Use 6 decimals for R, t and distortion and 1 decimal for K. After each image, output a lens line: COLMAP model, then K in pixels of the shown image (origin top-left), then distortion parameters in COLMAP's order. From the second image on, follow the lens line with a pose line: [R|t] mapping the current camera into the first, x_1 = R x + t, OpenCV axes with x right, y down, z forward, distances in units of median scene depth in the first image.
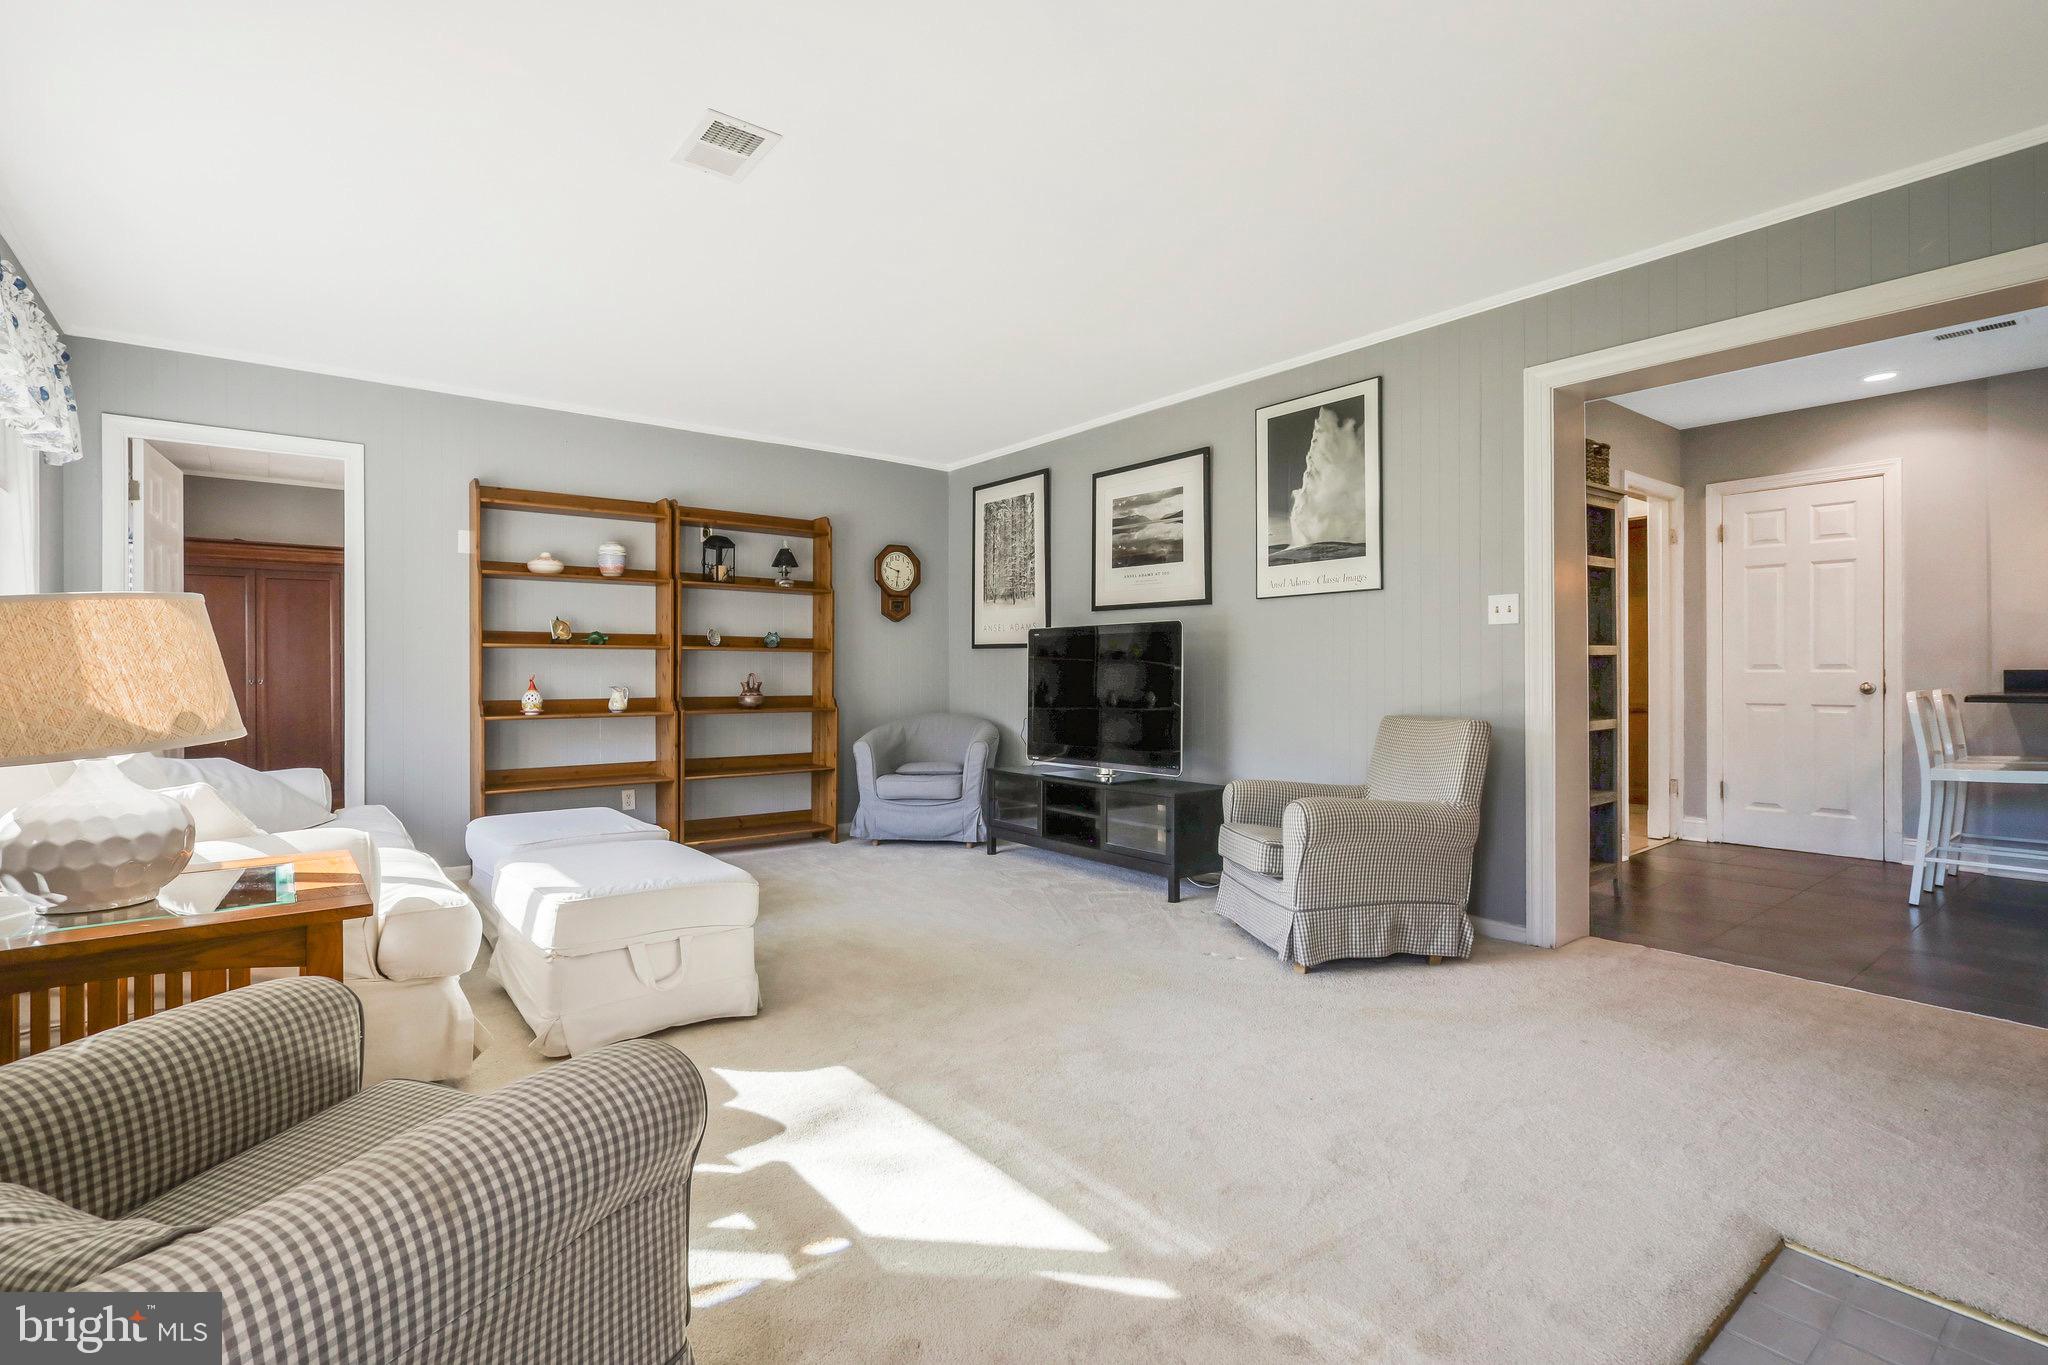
lens RADIAL K [[966.7, 0, 1048.9], [0, 966.7, 680.1], [0, 0, 1]] dist [0.000193, 0.000297]
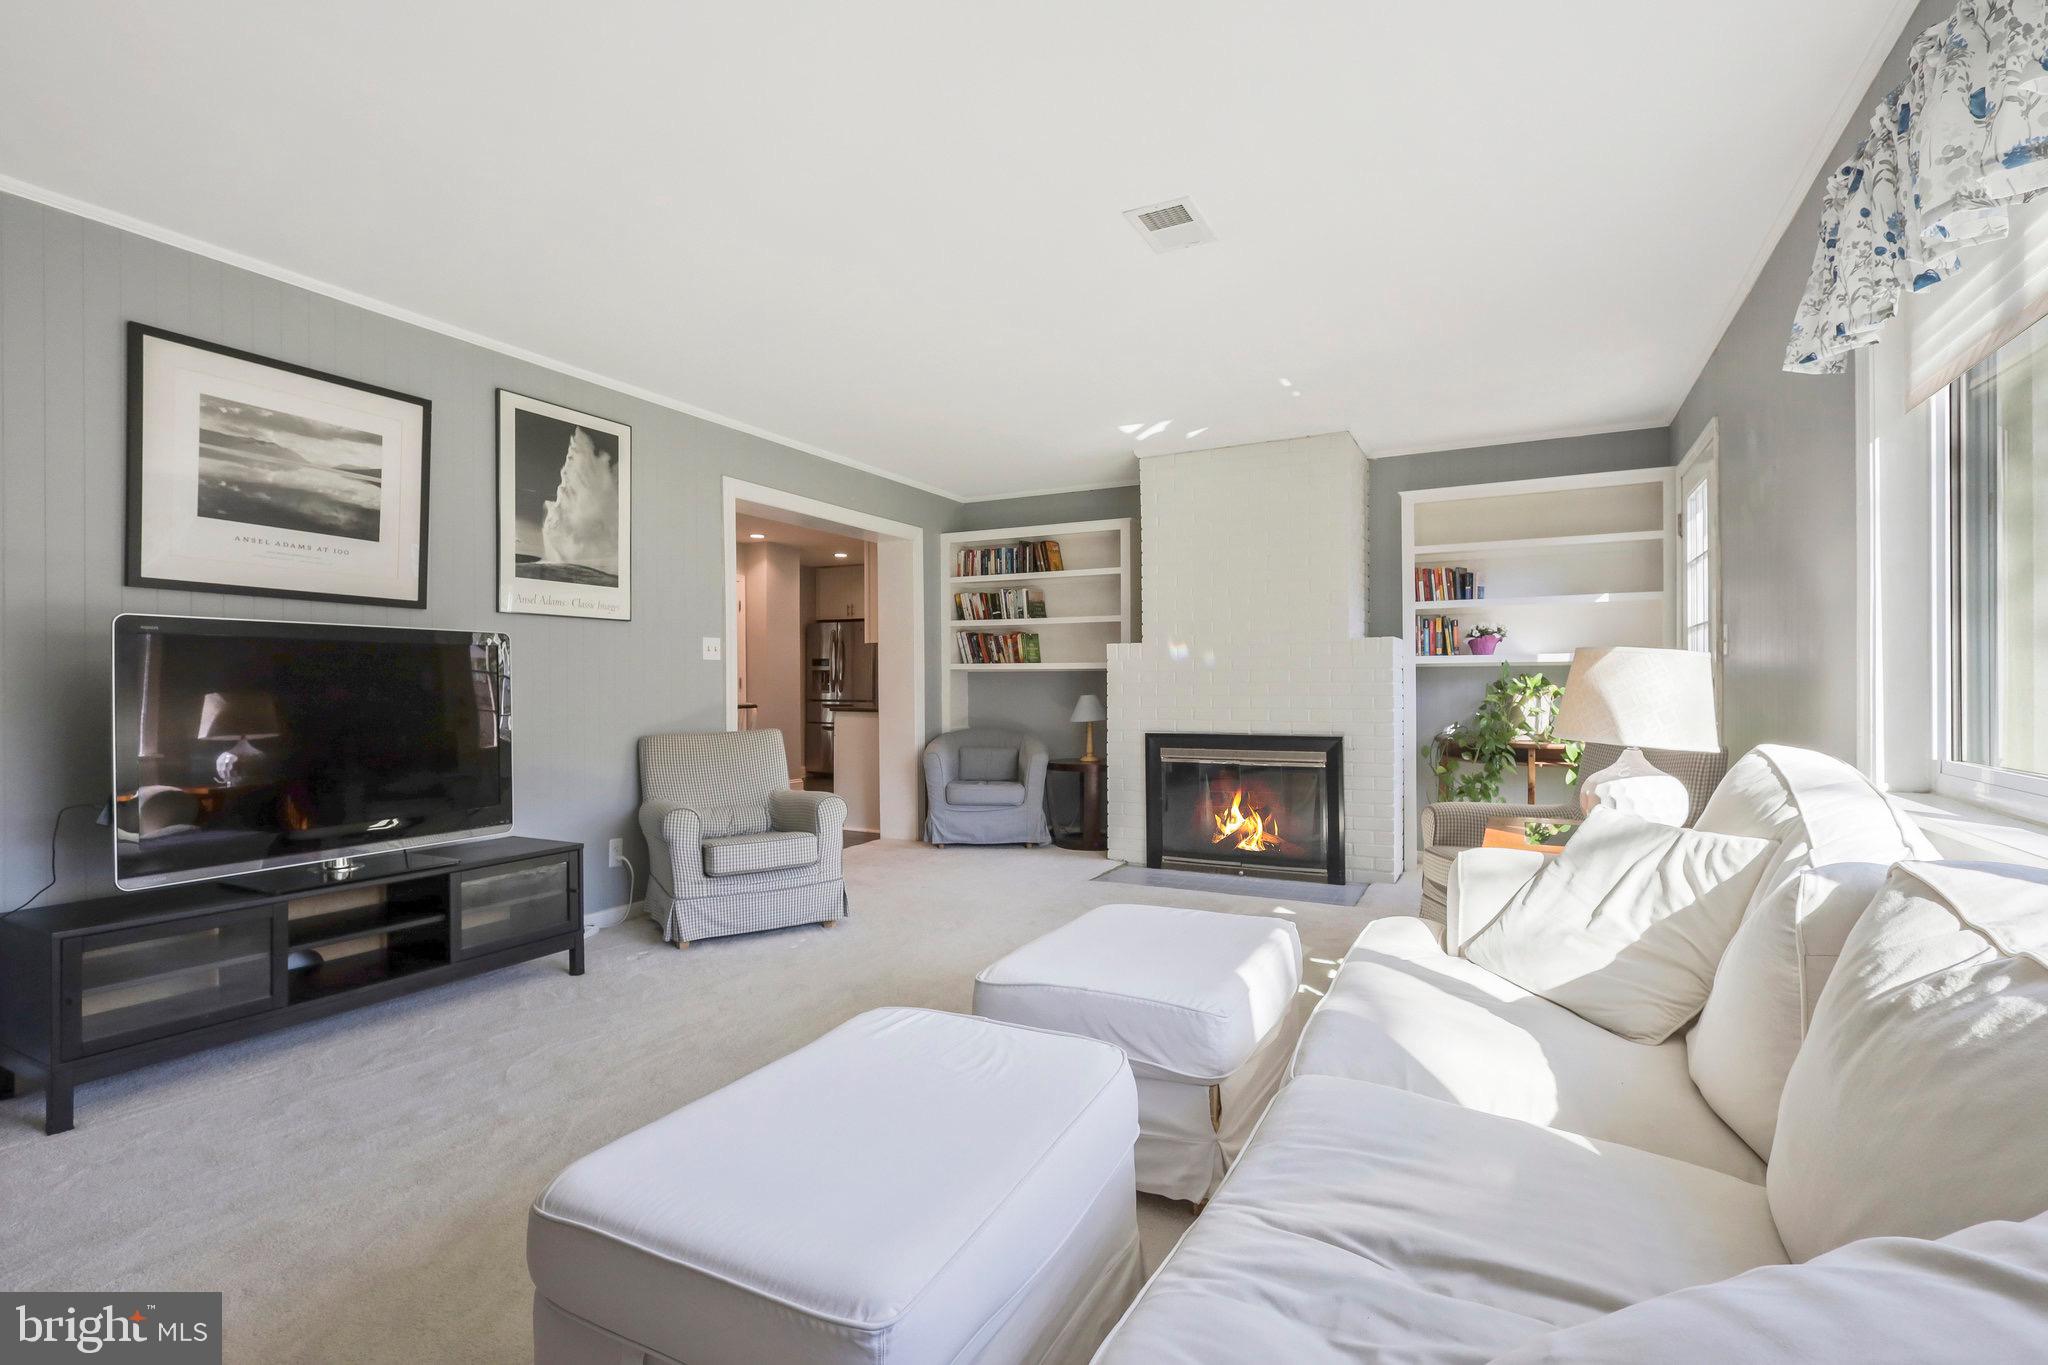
lens RADIAL K [[966.6, 0, 1017.3], [0, 966.6, 686.0], [0, 0, 1]] dist [0.001322, 0.001985]
pose [[-0.406935, 0.002155, 0.913455, -0.682035], [0.010639, 0.999941, 0.002380, -0.015224], [-0.913395, 0.010686, -0.406933, 0.856462]]
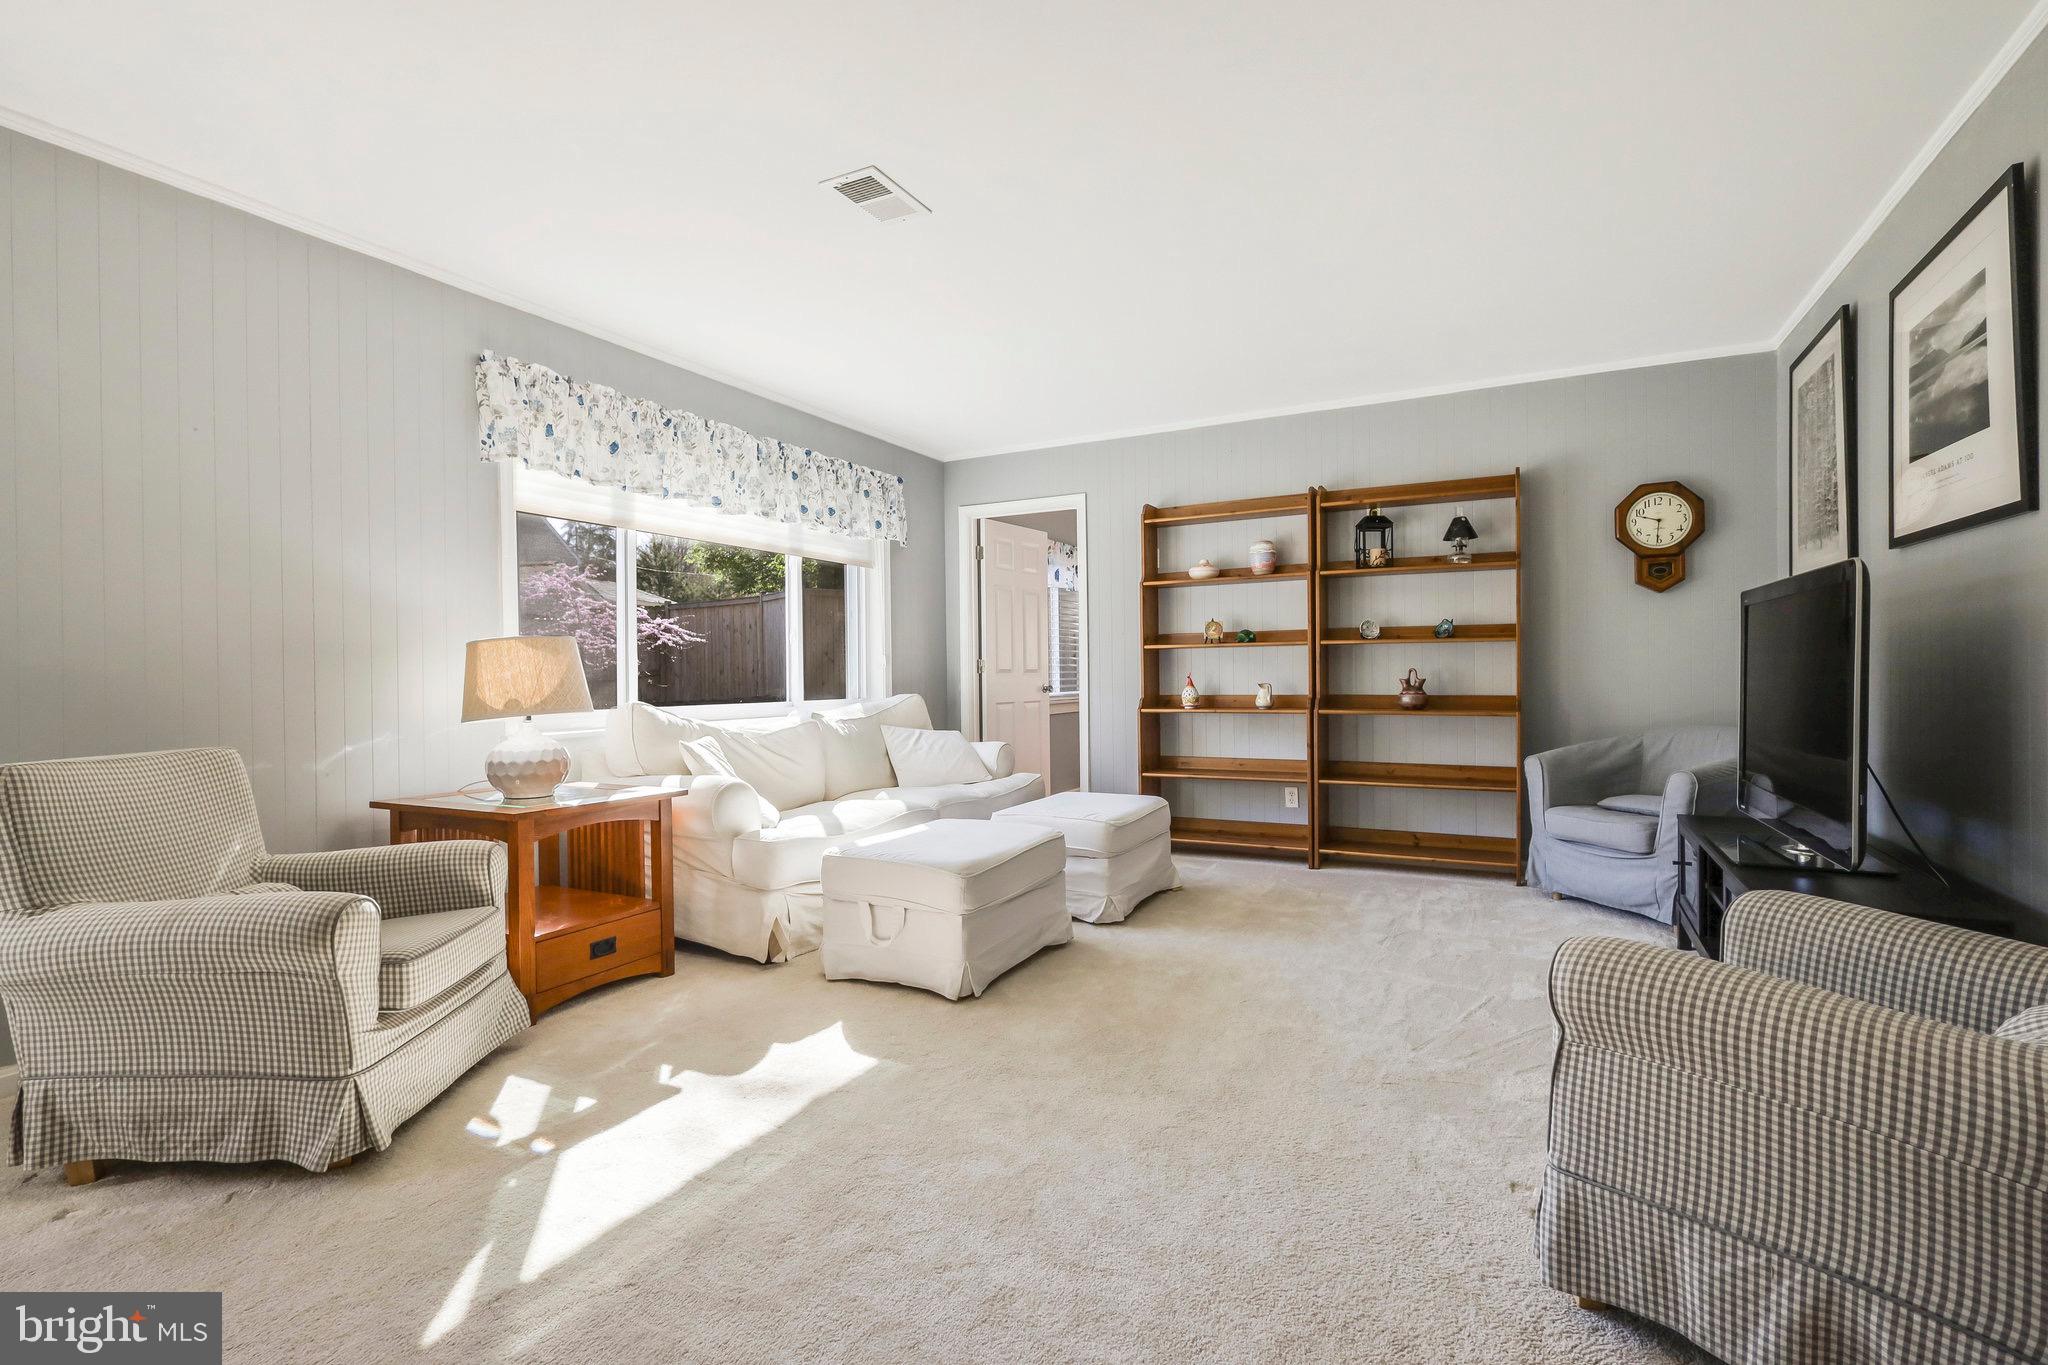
lens RADIAL K [[966.6, 0, 1017.3], [0, 966.6, 686.0], [0, 0, 1]] dist [0.001322, 0.001985]
pose [[0.386154, 0.009580, -0.922385, 0.390416], [0.003965, 0.999920, 0.012046, -0.003623], [0.922426, -0.008309, 0.386084, 0.374715]]
